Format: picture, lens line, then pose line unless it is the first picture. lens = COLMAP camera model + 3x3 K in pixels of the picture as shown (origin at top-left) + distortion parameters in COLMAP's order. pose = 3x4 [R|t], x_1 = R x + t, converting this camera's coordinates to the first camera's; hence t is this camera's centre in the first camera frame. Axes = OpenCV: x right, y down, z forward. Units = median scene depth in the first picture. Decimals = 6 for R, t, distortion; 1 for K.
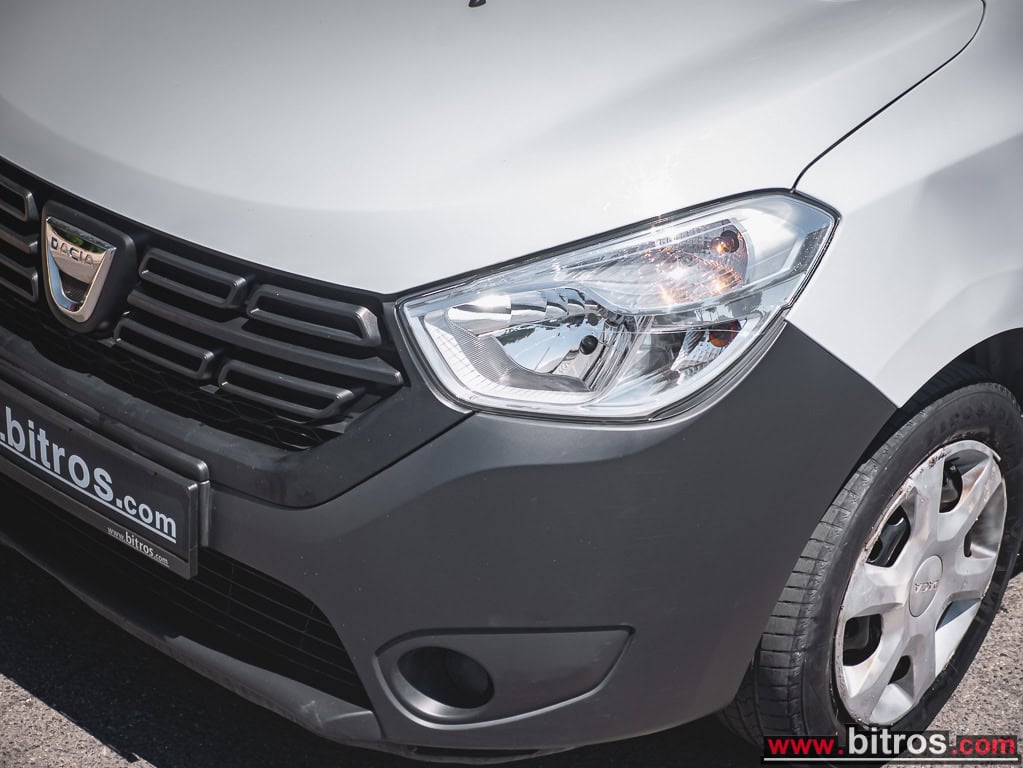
lens RADIAL K [[1978.6, 0, 511.5], [0, 1978.6, 384.0], [0, 0, 1]] dist [0.227531, -0.111170]
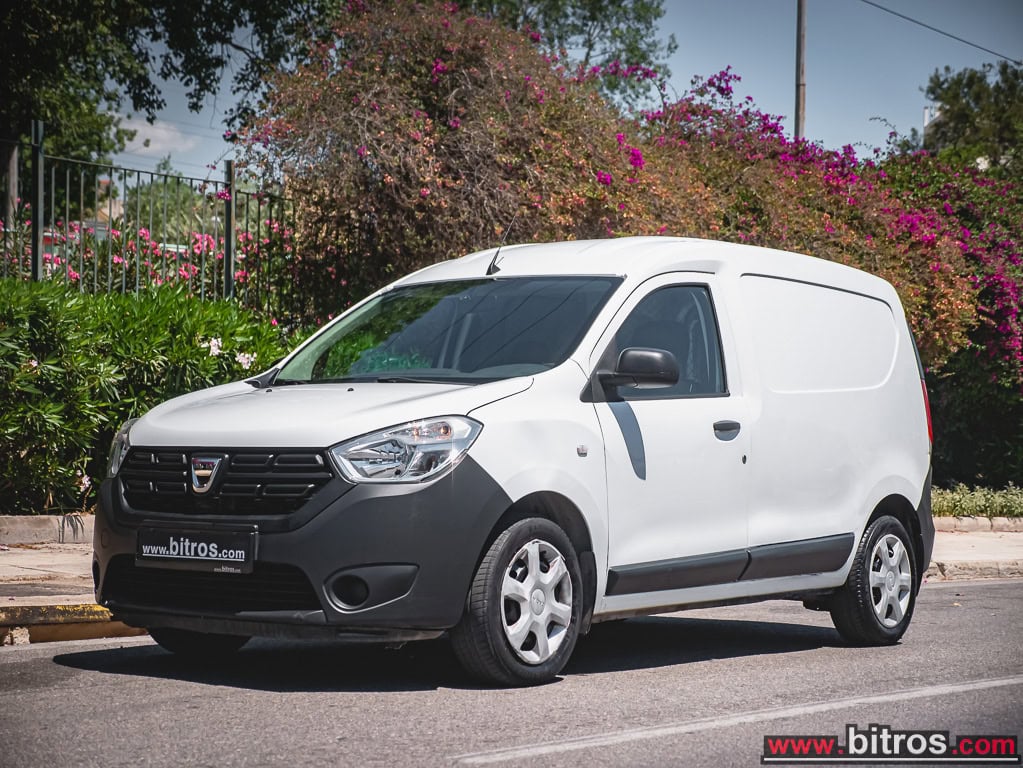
lens RADIAL K [[1815.8, 0, 511.5], [0, 1815.8, 384.0], [0, 0, 1]] dist [0.243290, 0.038916]
pose [[0.993409, -0.027176, 0.111358, -0.078842], [0.077870, 0.872902, -0.481641, 1.037259], [-0.084115, 0.487138, 0.869265, -1.204093]]
